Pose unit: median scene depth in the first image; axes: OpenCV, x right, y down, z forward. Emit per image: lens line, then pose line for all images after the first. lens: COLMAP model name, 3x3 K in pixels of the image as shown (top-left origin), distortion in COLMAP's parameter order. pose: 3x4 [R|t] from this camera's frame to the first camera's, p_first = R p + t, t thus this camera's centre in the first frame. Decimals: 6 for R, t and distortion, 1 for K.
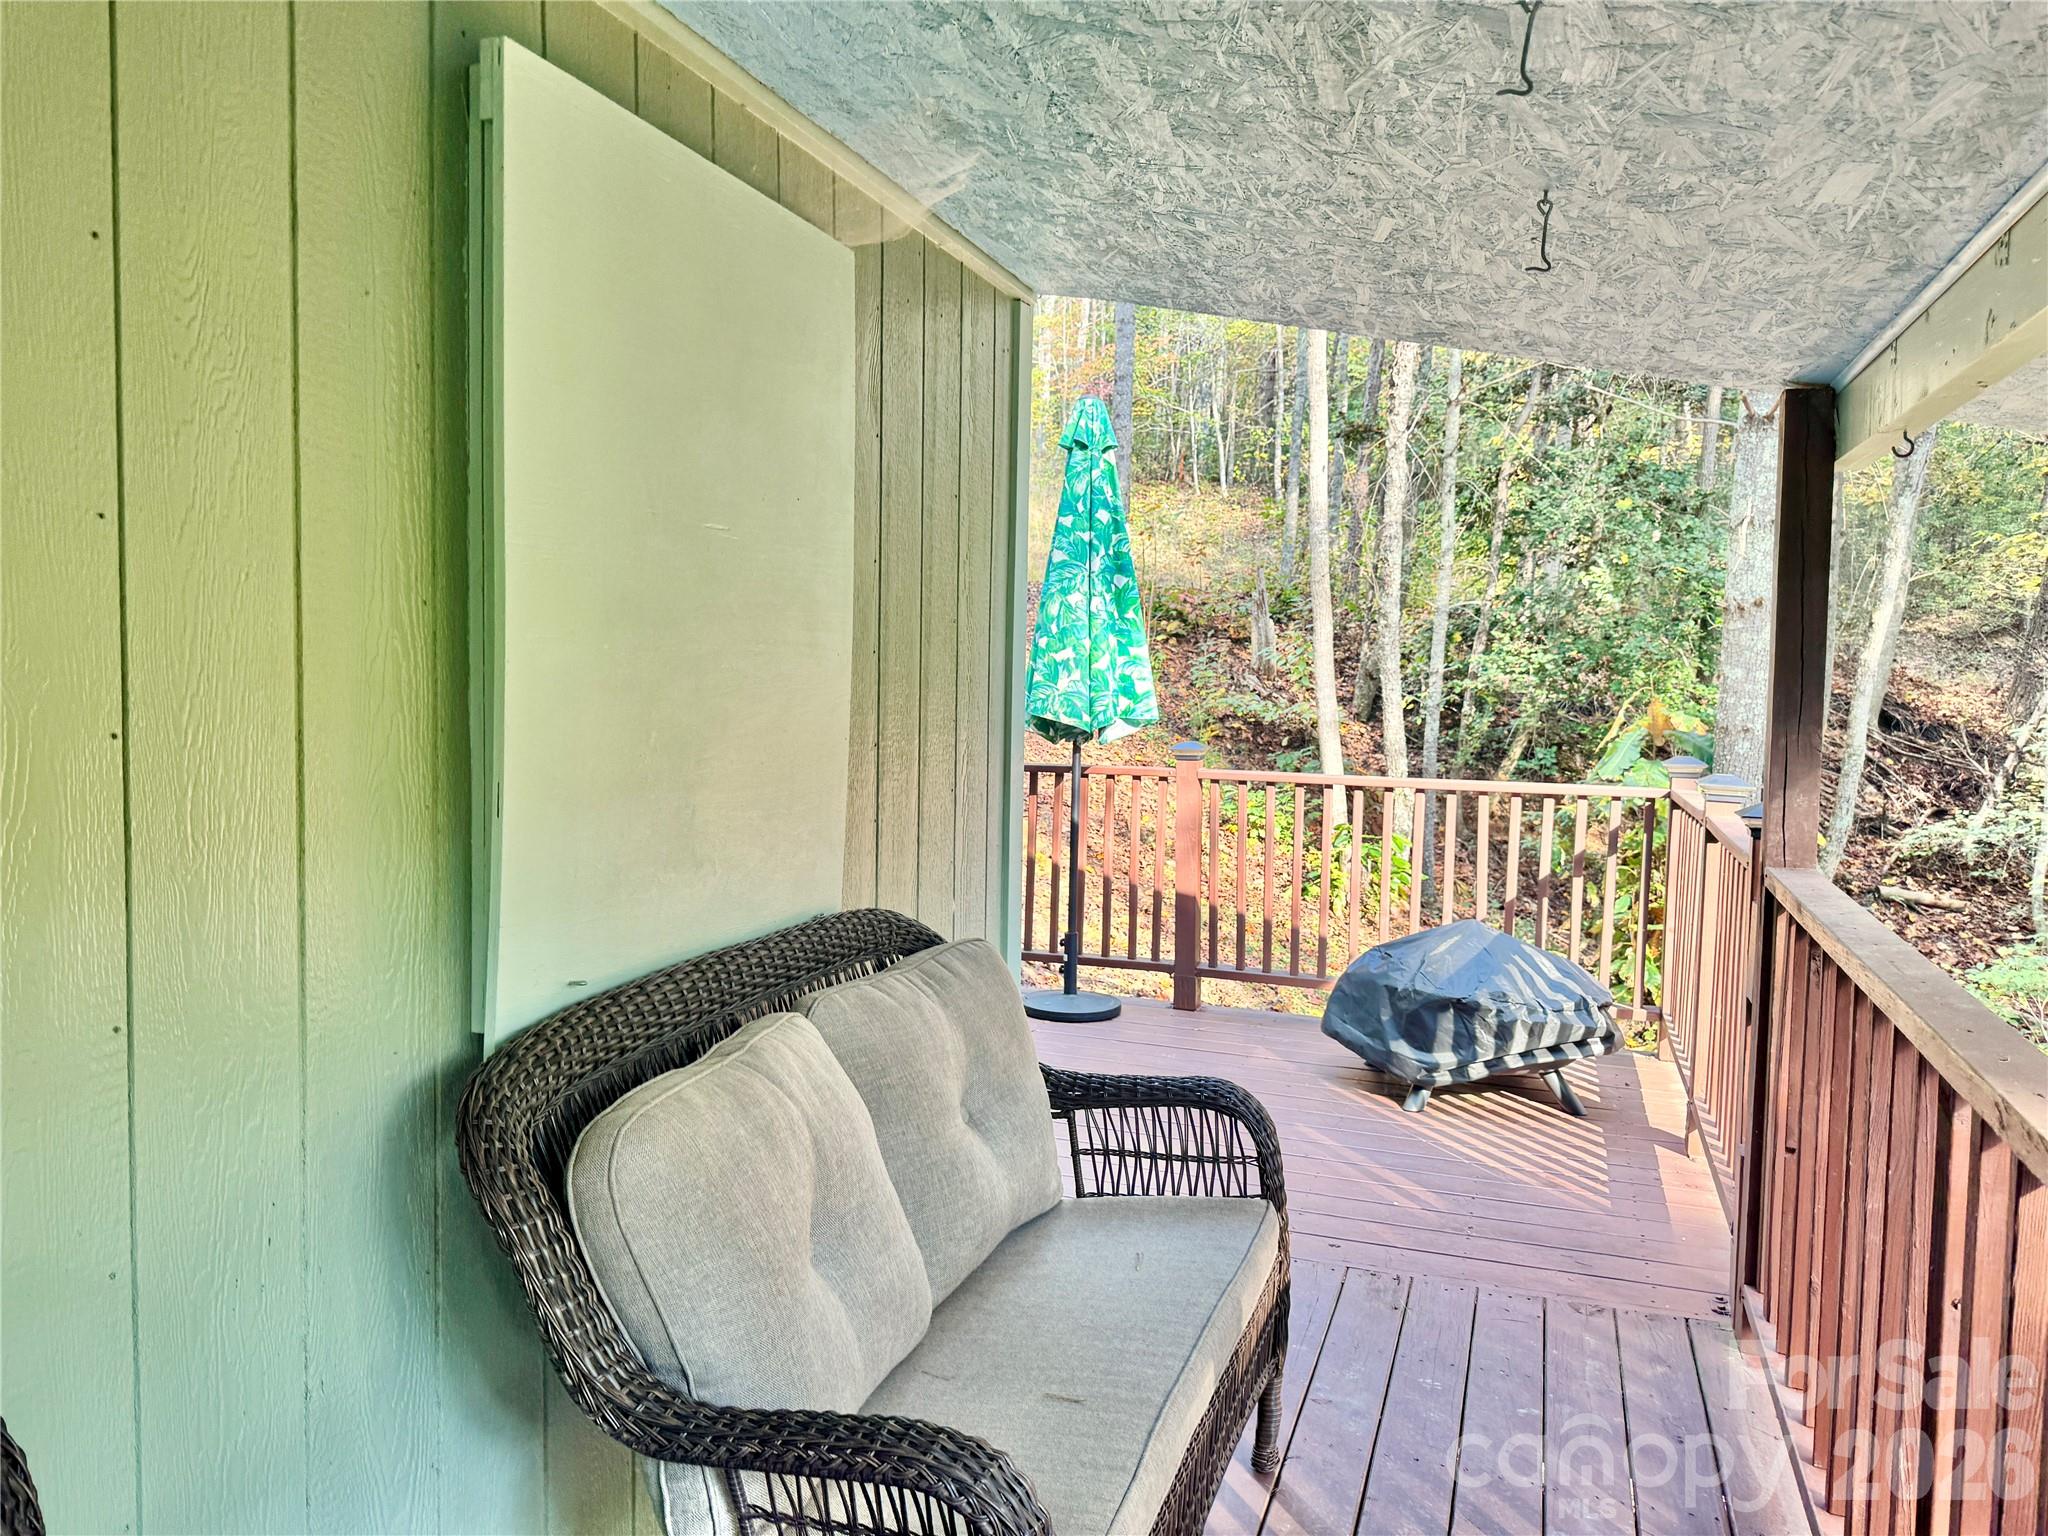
lens RADIAL K [[1412.3, 0, 979.6], [0, 1412.3, 765.8], [0, 0, 1]] dist [-0.021058, -0.004957]
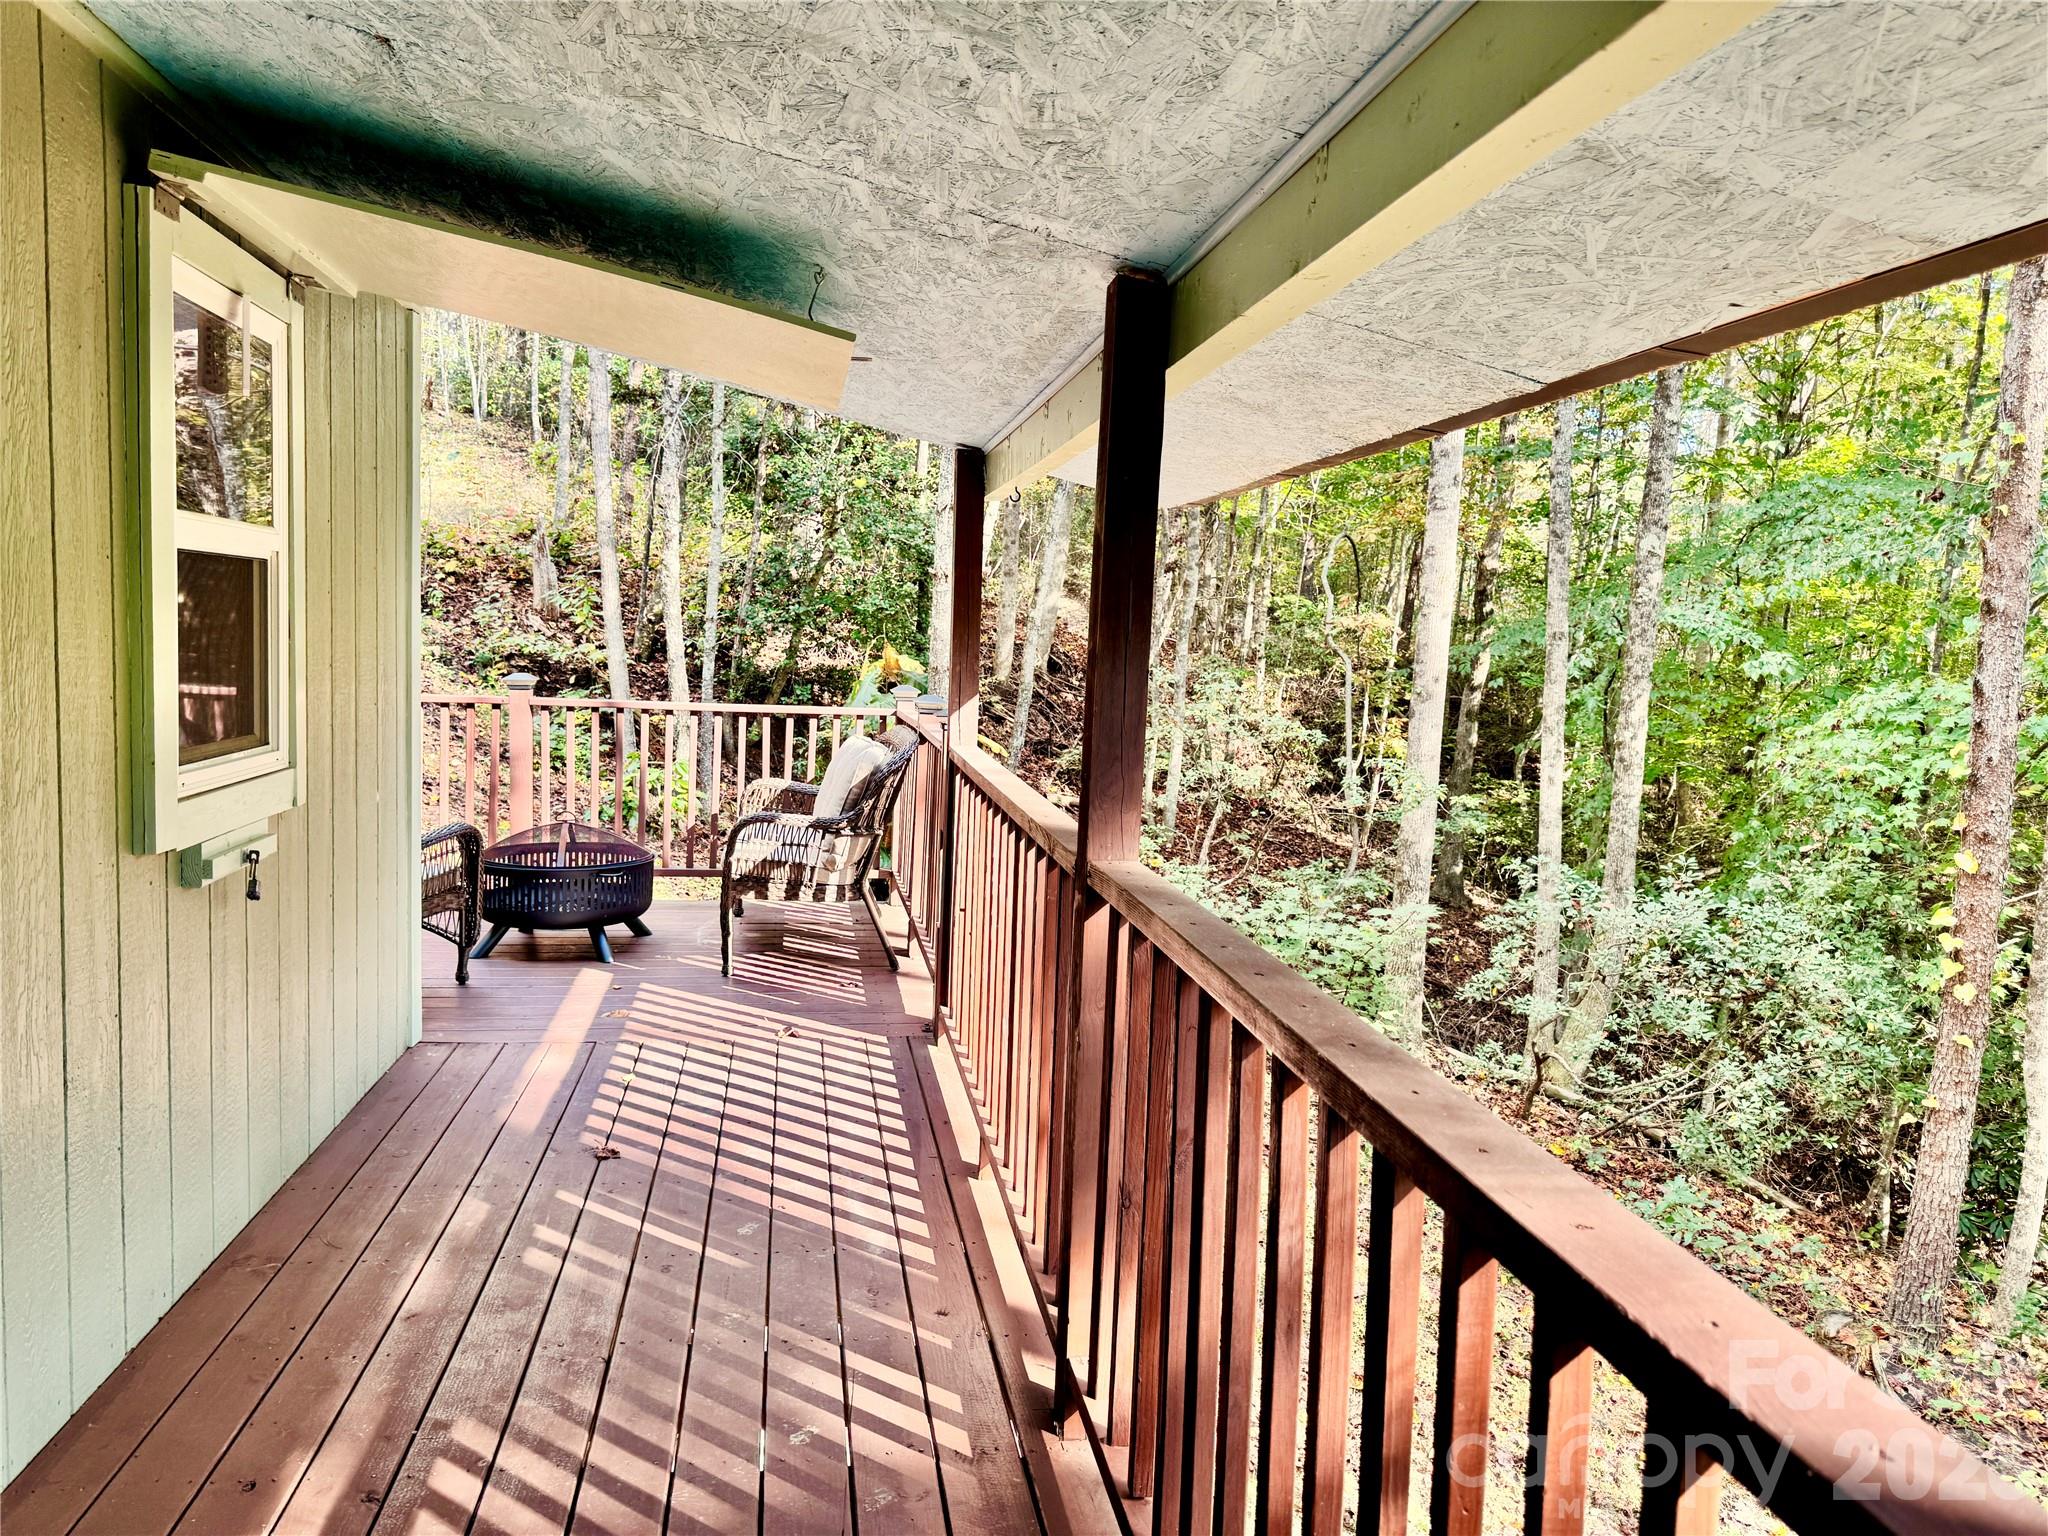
lens RADIAL K [[1444.2, 0, 1024.0], [0, 1444.2, 768.0], [0, 0, 1]] dist [0.100885, -0.000740]
pose [[0.856939, -0.026281, 0.514747, -0.061847], [0.007108, 0.999207, 0.039182, 0.009177], [-0.515369, -0.029918, 0.856446, -0.131039]]
